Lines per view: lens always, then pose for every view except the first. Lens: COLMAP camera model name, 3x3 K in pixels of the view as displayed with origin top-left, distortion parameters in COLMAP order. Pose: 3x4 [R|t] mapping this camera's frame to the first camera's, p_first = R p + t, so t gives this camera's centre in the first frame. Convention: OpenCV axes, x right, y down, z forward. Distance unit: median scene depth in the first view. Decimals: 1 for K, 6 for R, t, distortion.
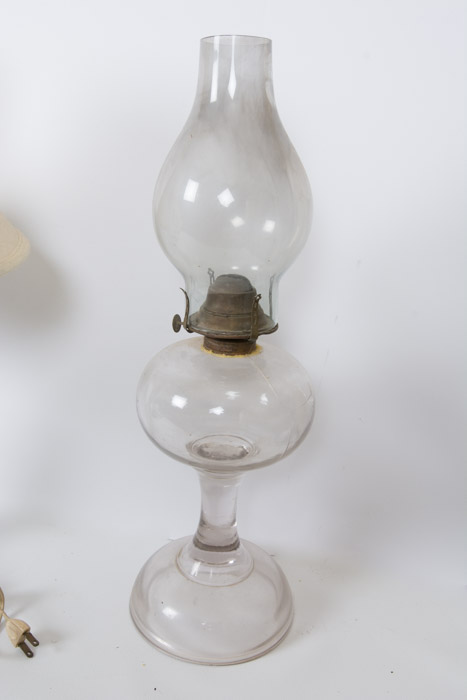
lens RADIAL K [[730.8, 0, 232.7], [0, 730.8, 350.2], [0, 0, 1]] dist [-0.091761, 0.000000]
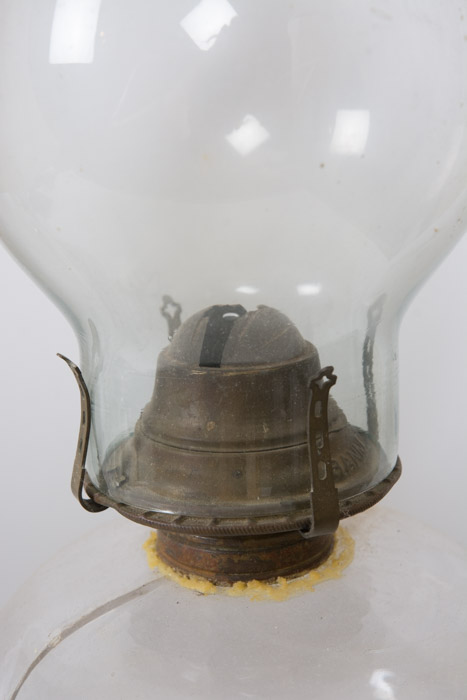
lens RADIAL K [[1028.8, 0, 233.3], [0, 1028.8, 349.1], [0, 0, 1]] dist [0.210005, 0.000000]
pose [[0.995176, -0.042980, -0.088191, 0.034765], [0.022567, 0.975111, -0.220567, 0.006929], [0.095476, 0.217513, 0.971377, 0.591245]]
